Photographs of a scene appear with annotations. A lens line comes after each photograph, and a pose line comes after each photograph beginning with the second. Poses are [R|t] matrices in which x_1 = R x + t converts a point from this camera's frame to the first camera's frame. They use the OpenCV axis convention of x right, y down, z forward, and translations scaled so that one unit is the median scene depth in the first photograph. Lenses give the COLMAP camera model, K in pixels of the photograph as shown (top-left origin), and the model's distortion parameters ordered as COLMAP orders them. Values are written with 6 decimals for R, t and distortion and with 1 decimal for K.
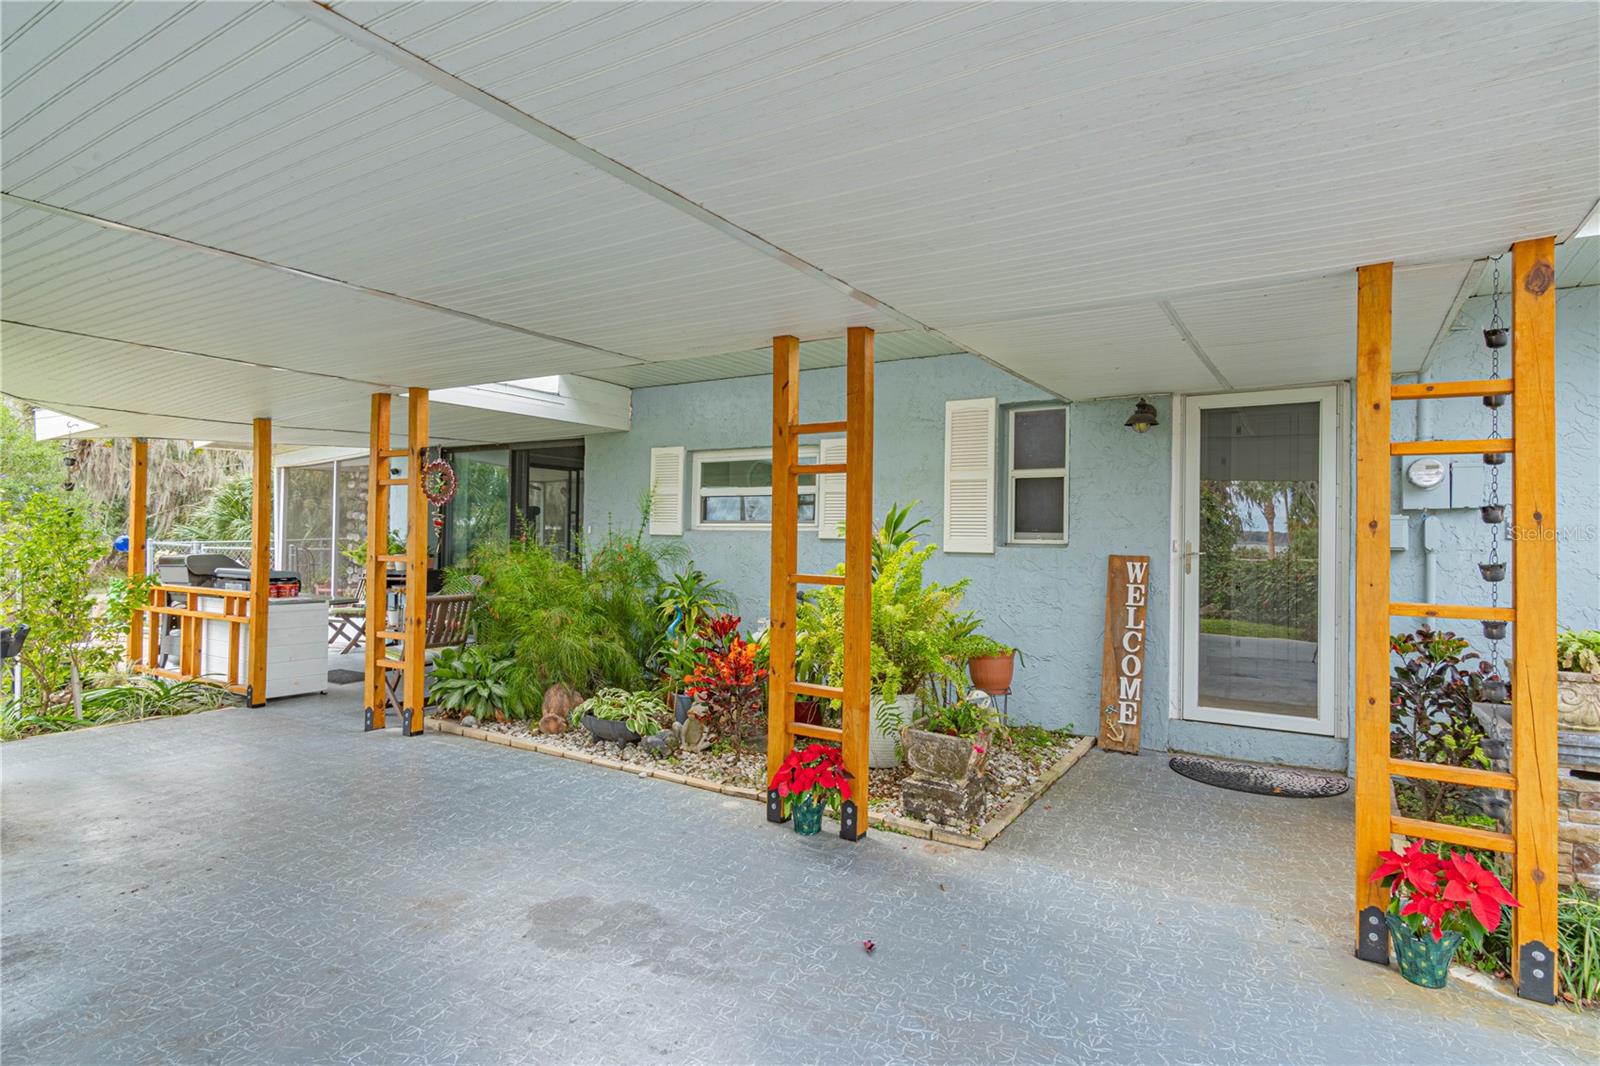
lens RADIAL K [[848.3, 0, 802.1], [0, 848.3, 526.3], [0, 0, 1]] dist [0.008256, -0.001107]
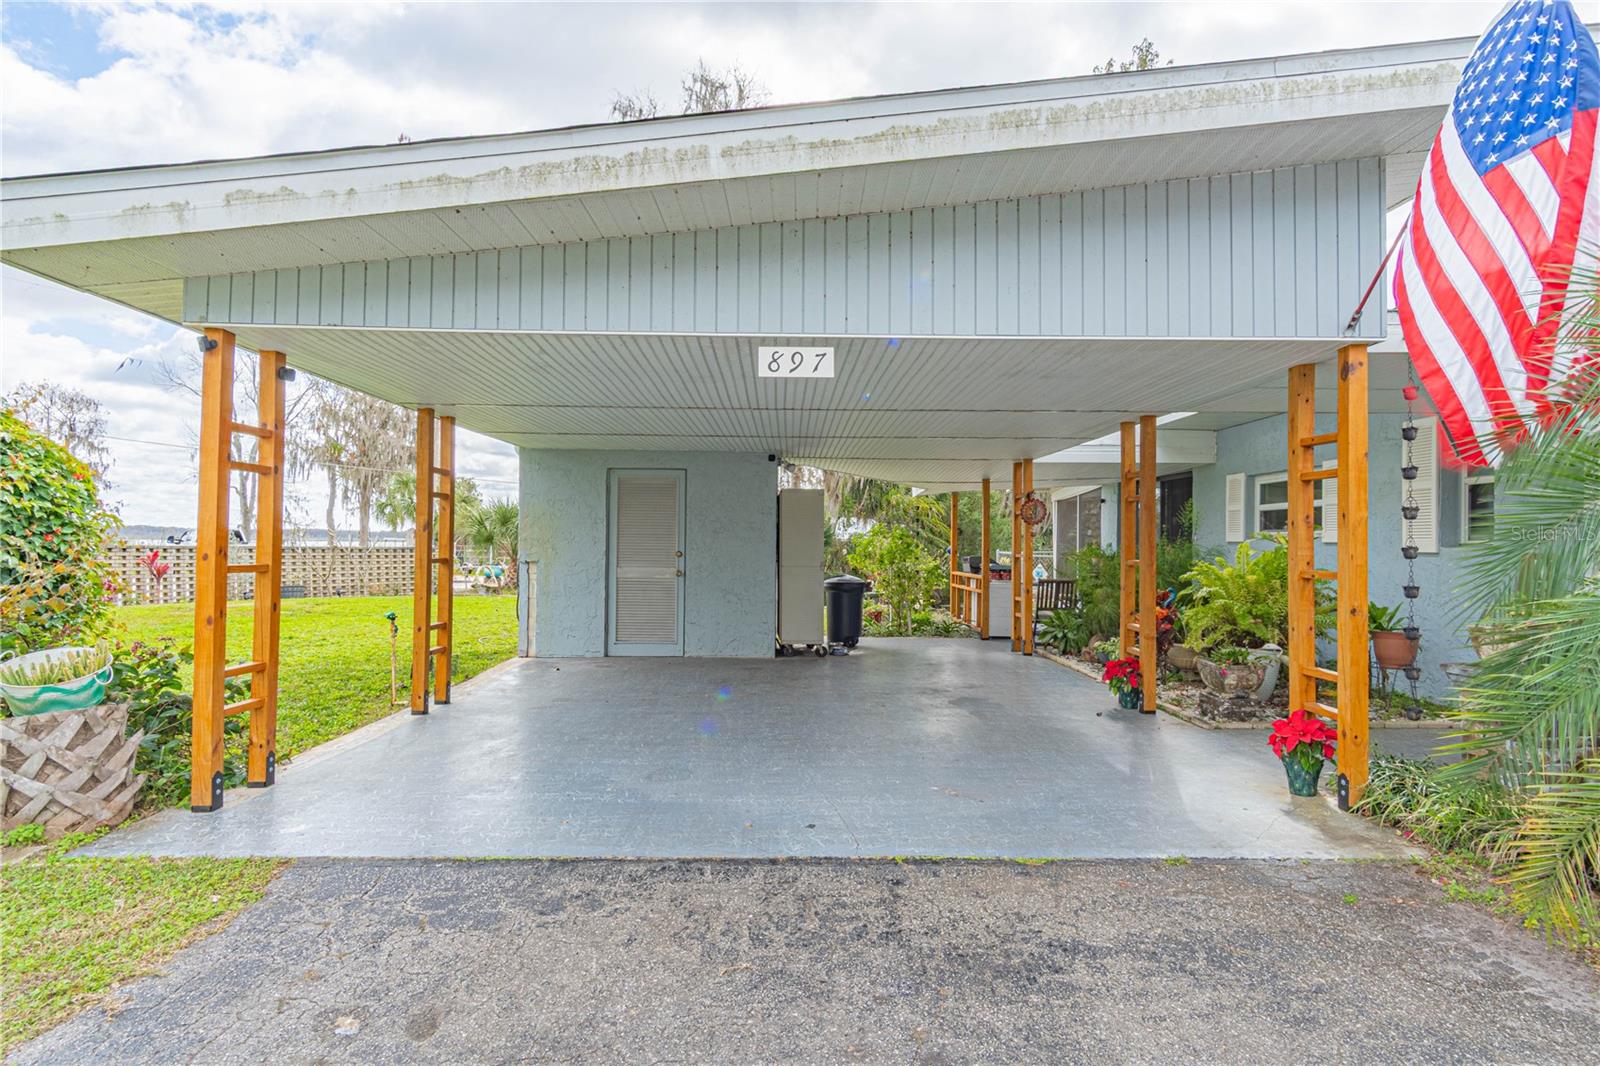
lens RADIAL K [[848.3, 0, 797.4], [0, 848.3, 537.9], [0, 0, 1]] dist [0.008256, -0.001107]
pose [[0.543562, -0.010243, -0.839307, 0.624203], [-0.001130, 0.999916, -0.012935, 0.023344], [0.839368, 0.007980, 0.543505, -0.284512]]
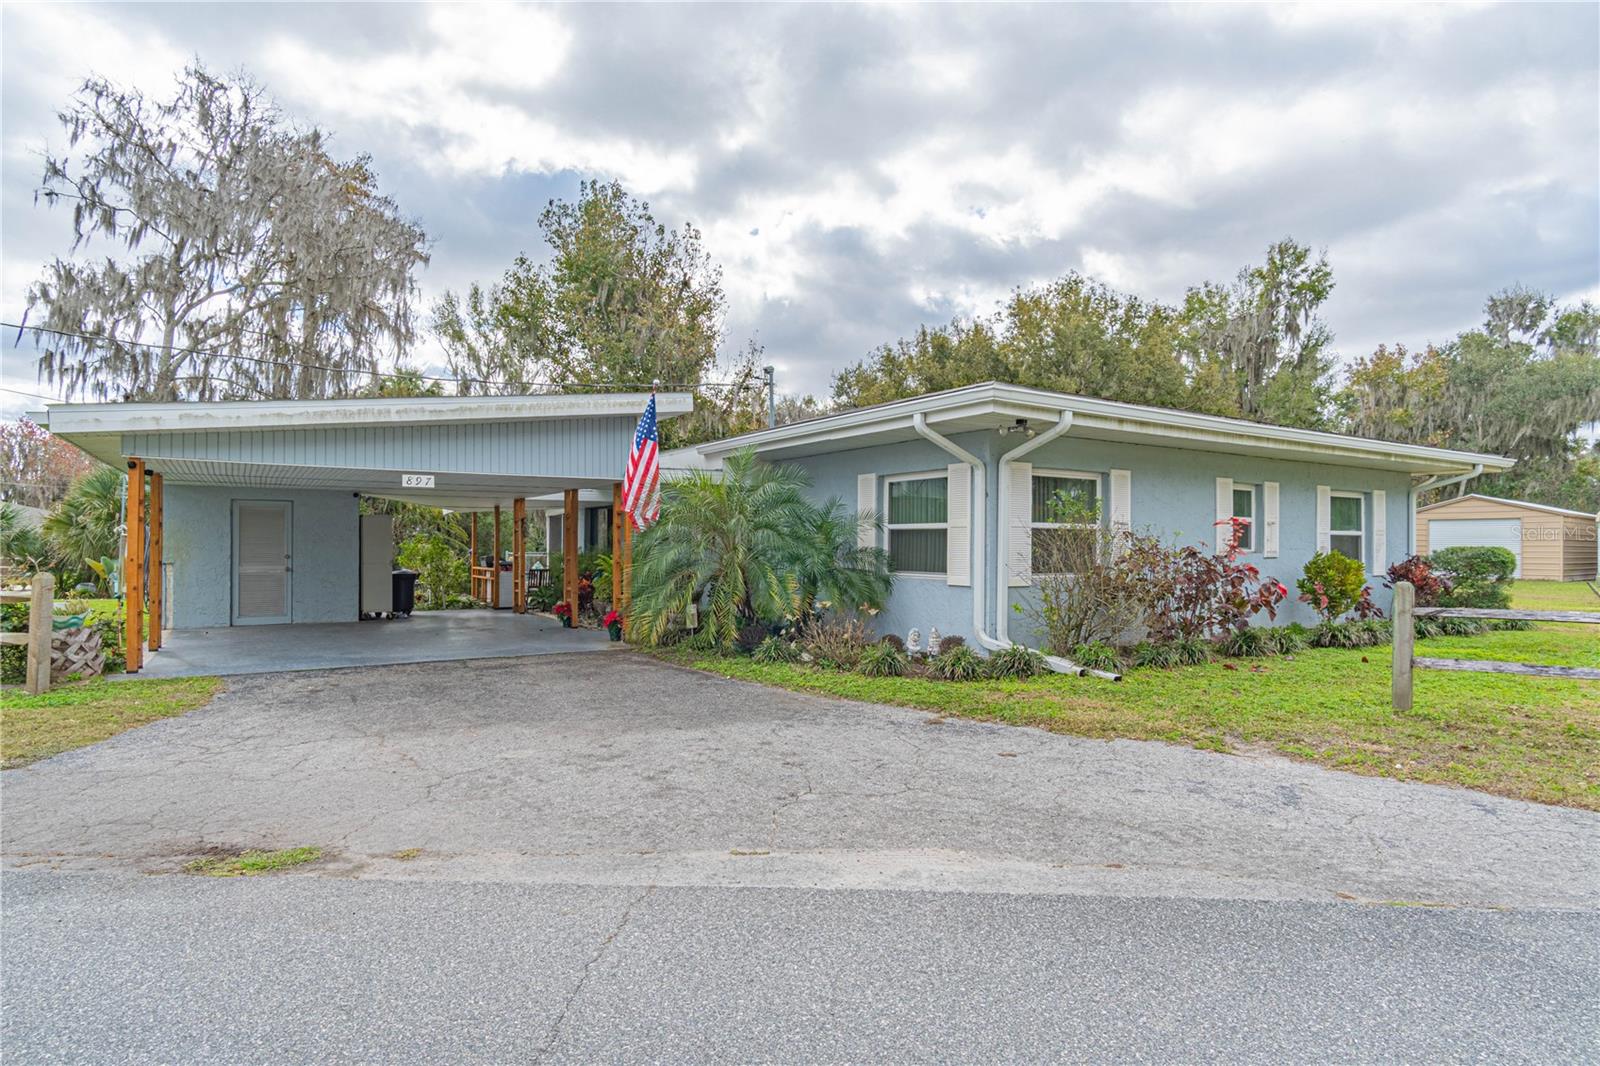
lens RADIAL K [[848.3, 0, 794.0], [0, 848.3, 548.5], [0, 0, 1]] dist [0.008256, -0.001107]
pose [[0.903184, -0.003578, -0.429239, 1.403371], [0.004383, 0.999990, 0.000888, 0.015263], [0.429232, -0.002683, 0.903190, -1.065269]]
